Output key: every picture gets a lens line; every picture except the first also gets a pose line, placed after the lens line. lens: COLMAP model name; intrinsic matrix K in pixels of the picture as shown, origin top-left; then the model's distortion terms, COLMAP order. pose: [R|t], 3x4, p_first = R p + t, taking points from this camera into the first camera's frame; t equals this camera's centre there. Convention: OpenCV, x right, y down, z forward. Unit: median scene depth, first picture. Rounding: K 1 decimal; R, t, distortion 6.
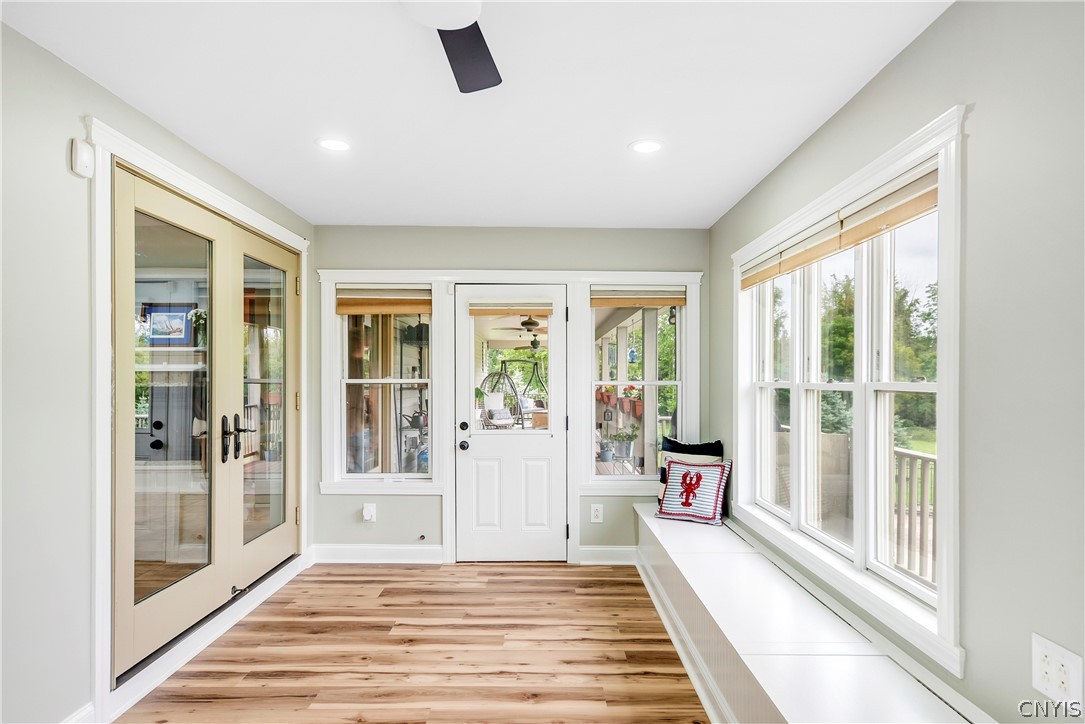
lens RADIAL K [[612.1, 0, 544.7], [0, 612.1, 378.3], [0, 0, 1]] dist [0.003856, 0.020340]
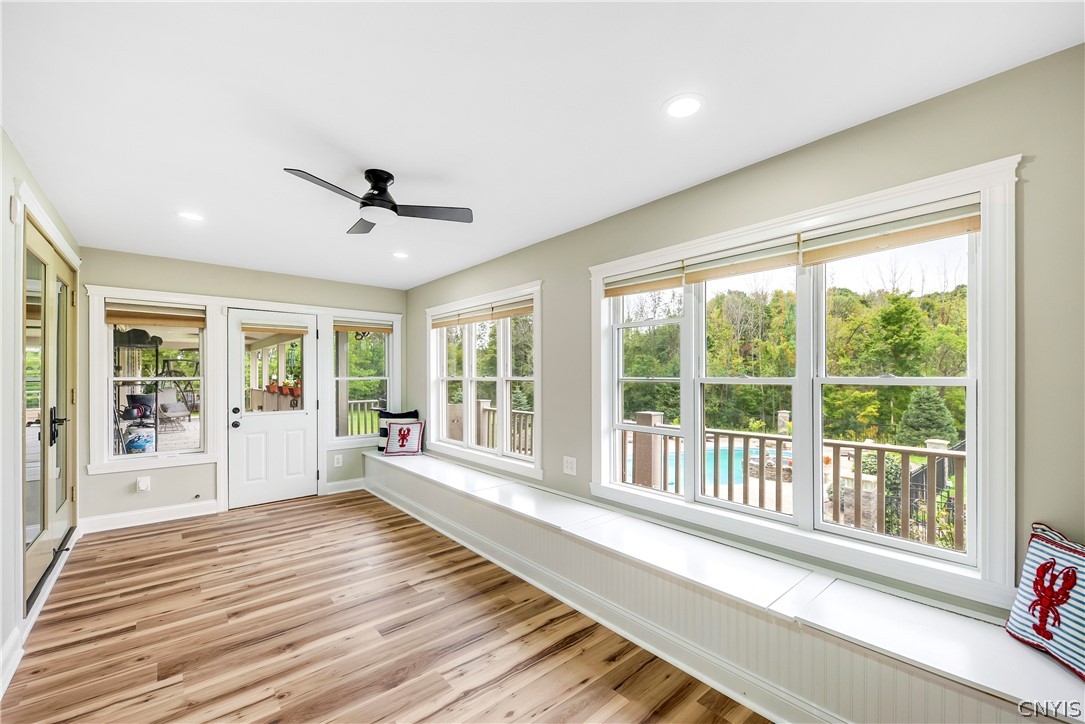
lens RADIAL K [[446.8, 0, 543.3], [0, 446.8, 373.8], [0, 0, 1]] dist [-0.000006, -0.000087]
pose [[0.760606, -0.001821, 0.649211, -0.297500], [0.003361, 0.999994, -0.001132, -0.002097], [-0.649205, 0.003043, 0.760607, -0.257909]]
